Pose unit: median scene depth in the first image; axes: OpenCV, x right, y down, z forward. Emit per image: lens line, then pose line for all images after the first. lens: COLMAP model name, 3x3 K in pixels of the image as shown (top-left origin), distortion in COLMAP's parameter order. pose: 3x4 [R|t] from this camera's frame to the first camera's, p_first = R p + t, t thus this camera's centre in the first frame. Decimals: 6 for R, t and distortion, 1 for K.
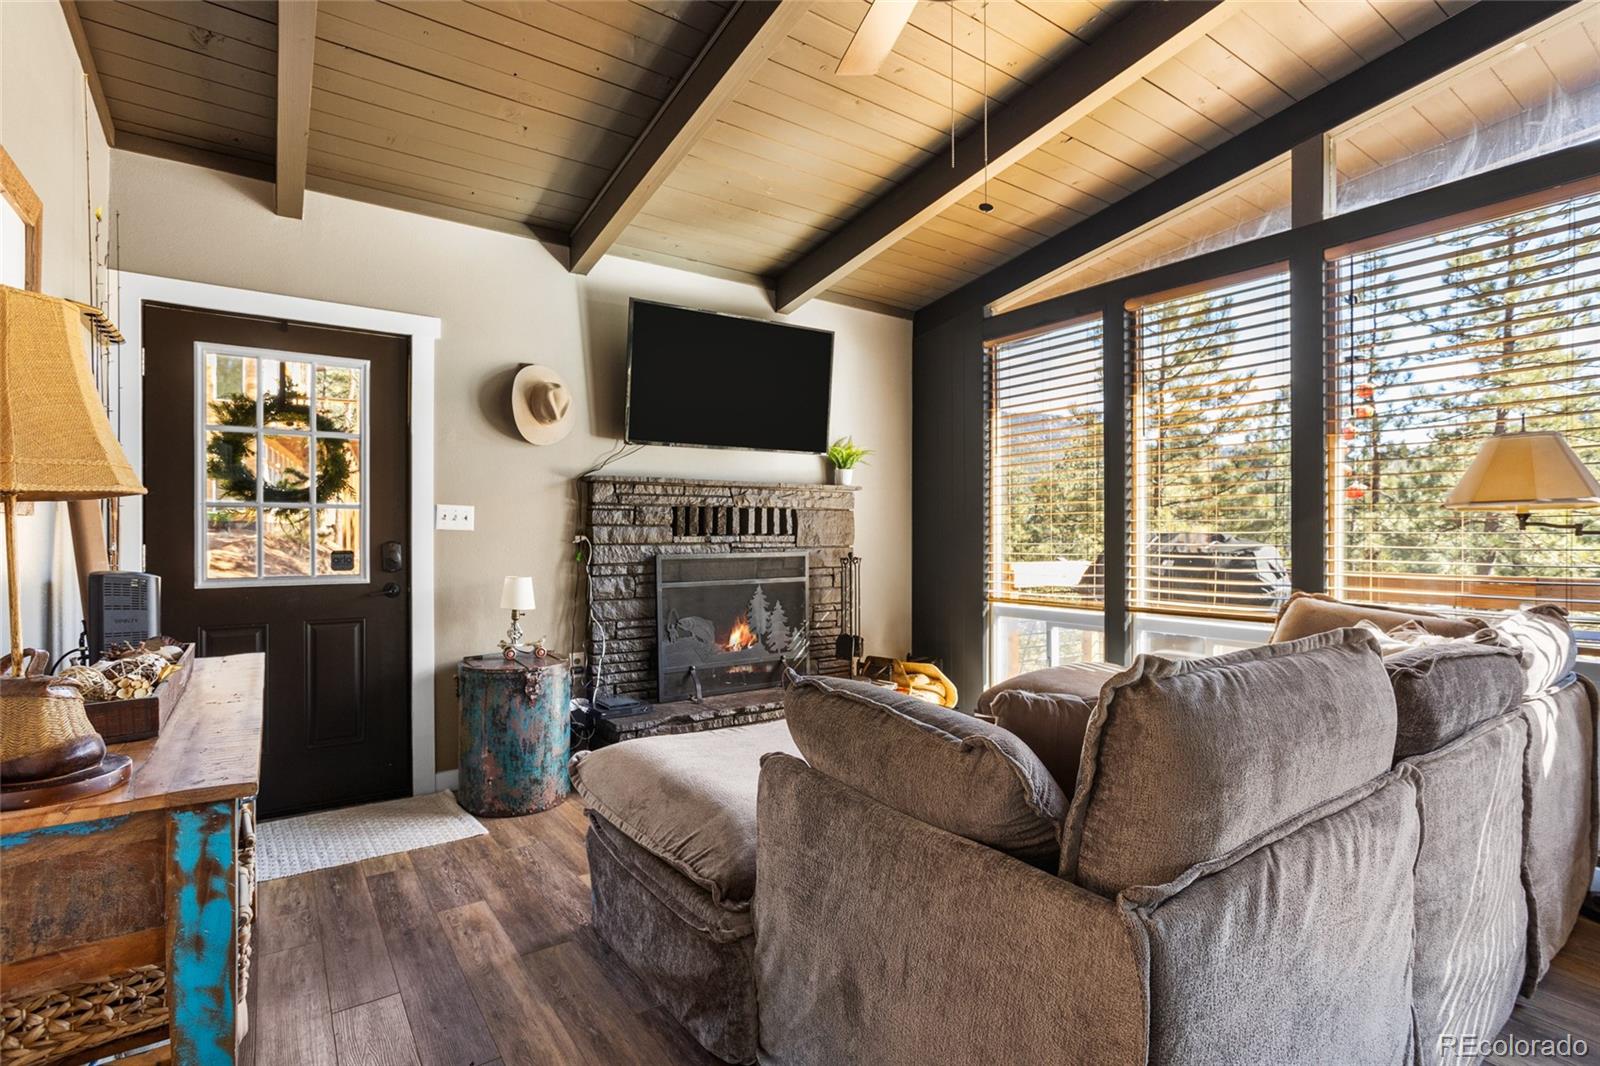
lens RADIAL K [[776.6, 0, 800.0], [0, 776.6, 533.0], [0, 0, 1]] dist [-0.046029, 0.037174]
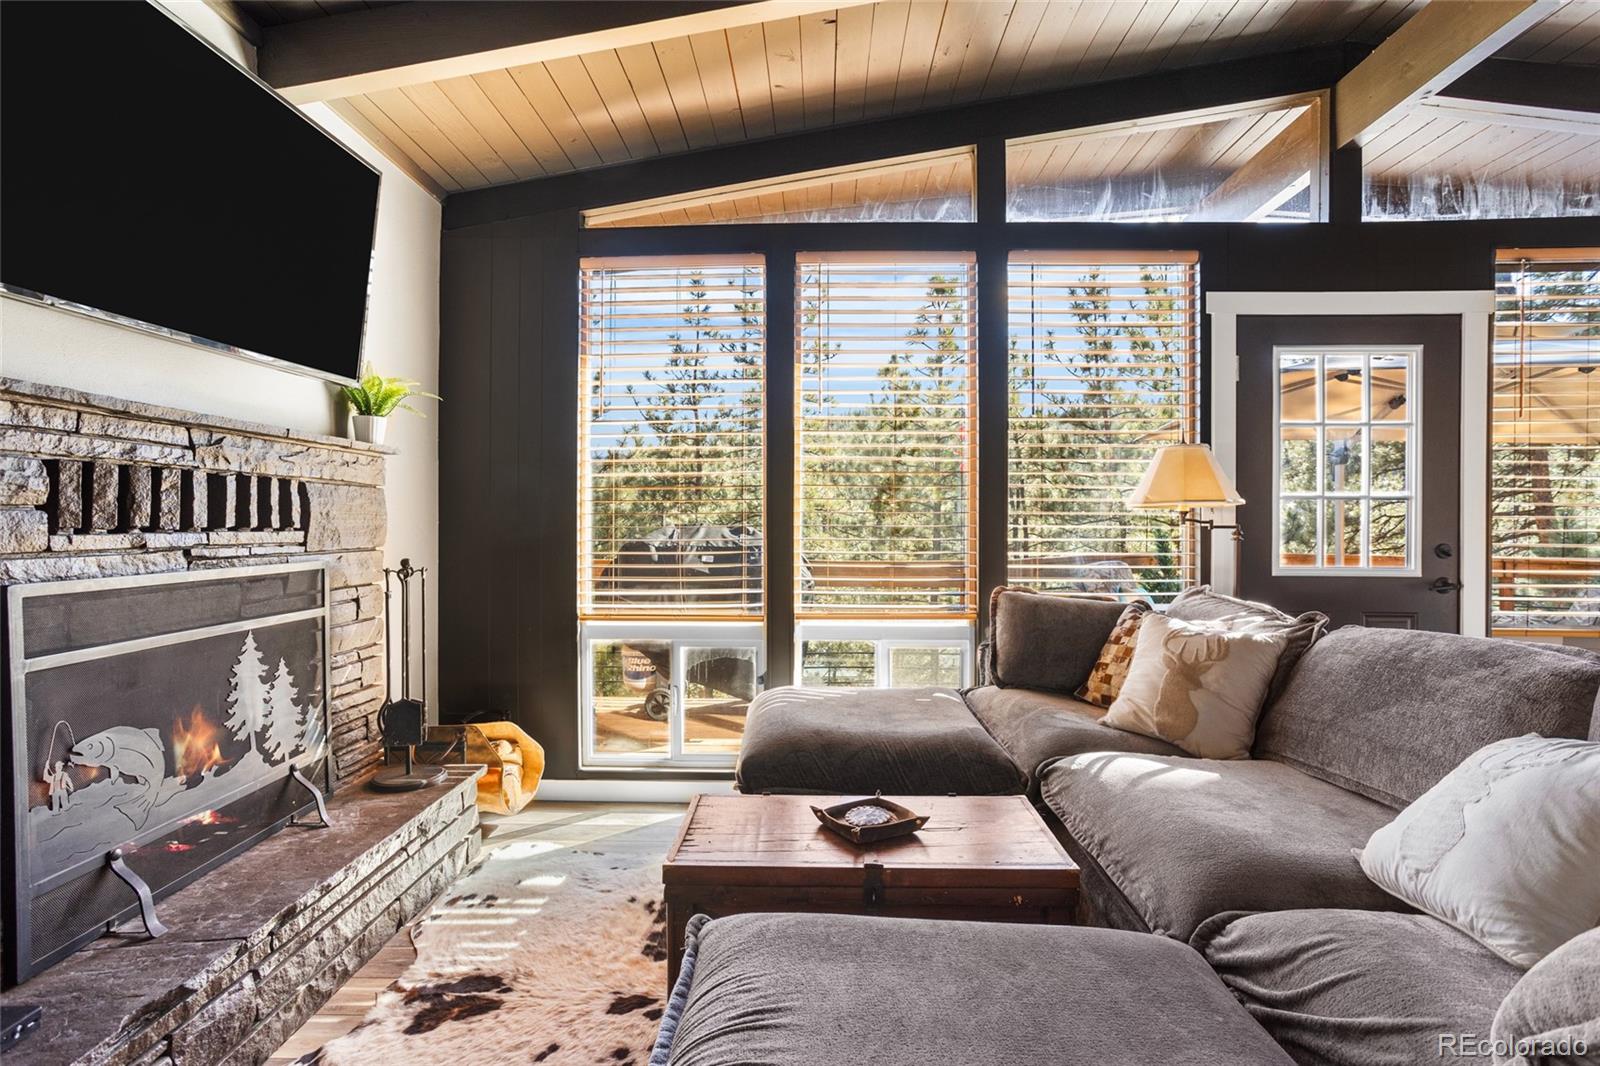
lens RADIAL K [[776.6, 0, 800.0], [0, 776.6, 533.0], [0, 0, 1]] dist [-0.046029, 0.037174]
pose [[0.586605, -0.011414, 0.809793, -0.247764], [0.004601, 0.999932, 0.010761, 0.000652], [-0.809860, -0.002586, 0.586617, 0.452248]]
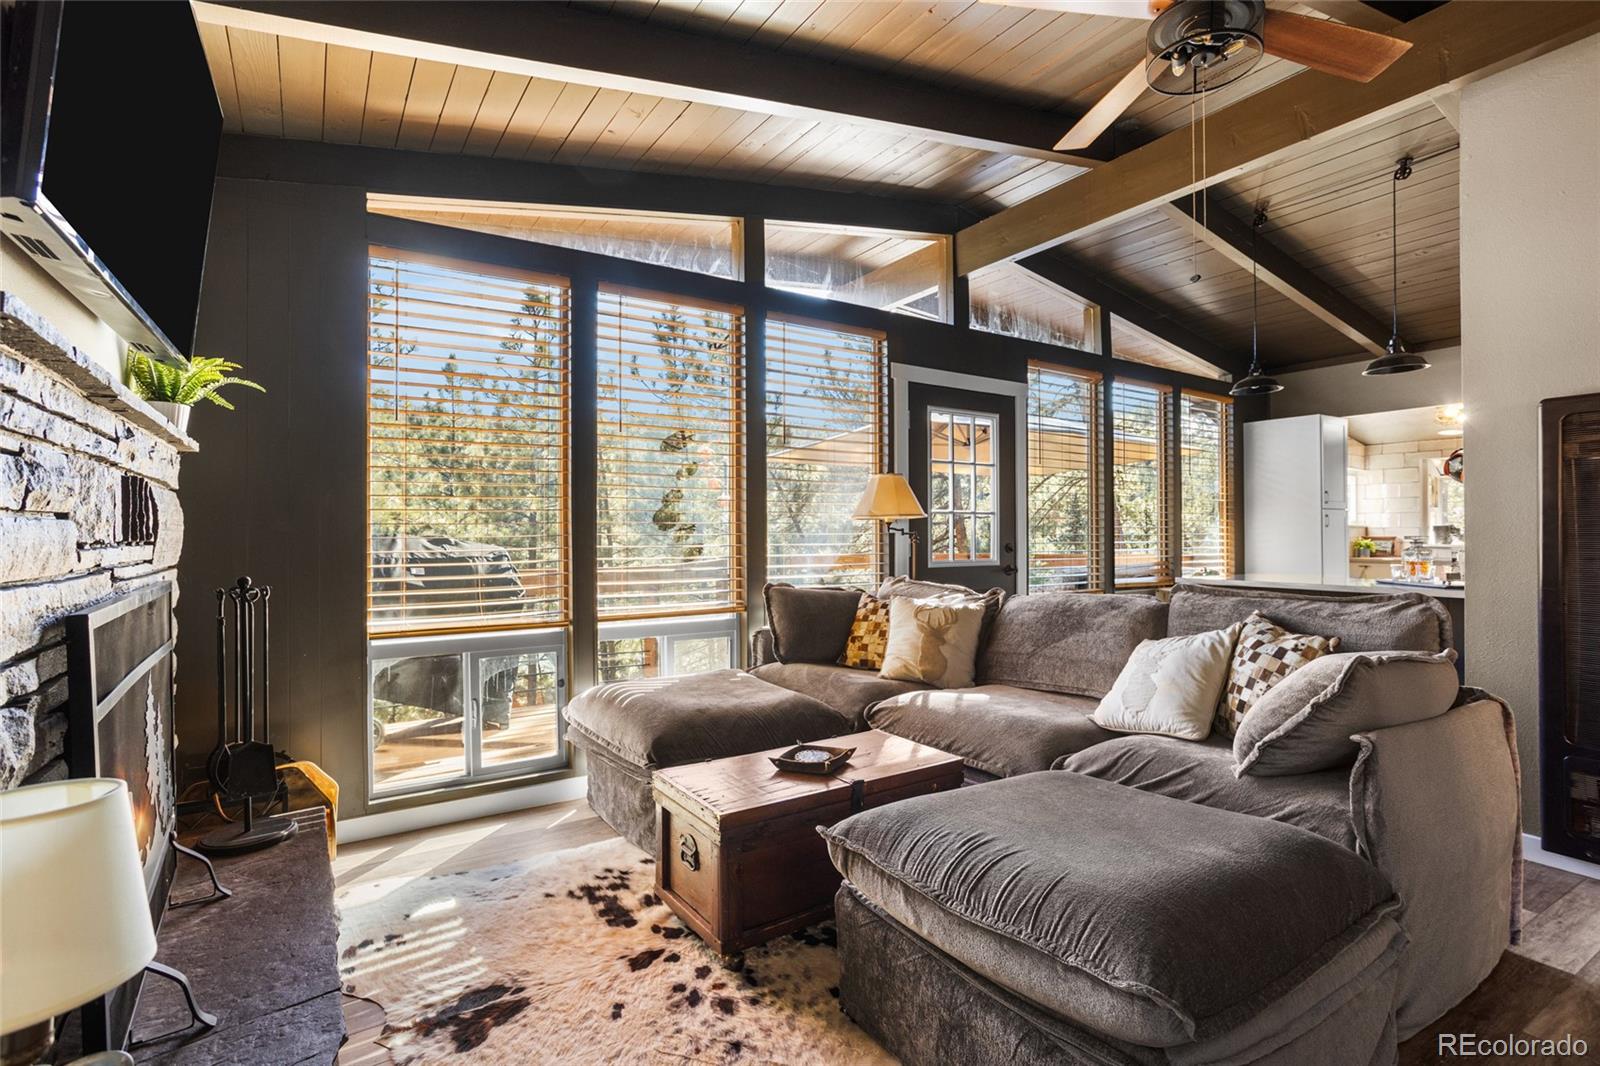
lens RADIAL K [[776.6, 0, 800.0], [0, 776.6, 533.0], [0, 0, 1]] dist [-0.046029, 0.037174]
pose [[0.013732, -0.004732, 0.999895, -0.452003], [0.009511, 0.999944, 0.004602, -0.001970], [-0.999860, 0.009447, 0.013776, 0.686377]]
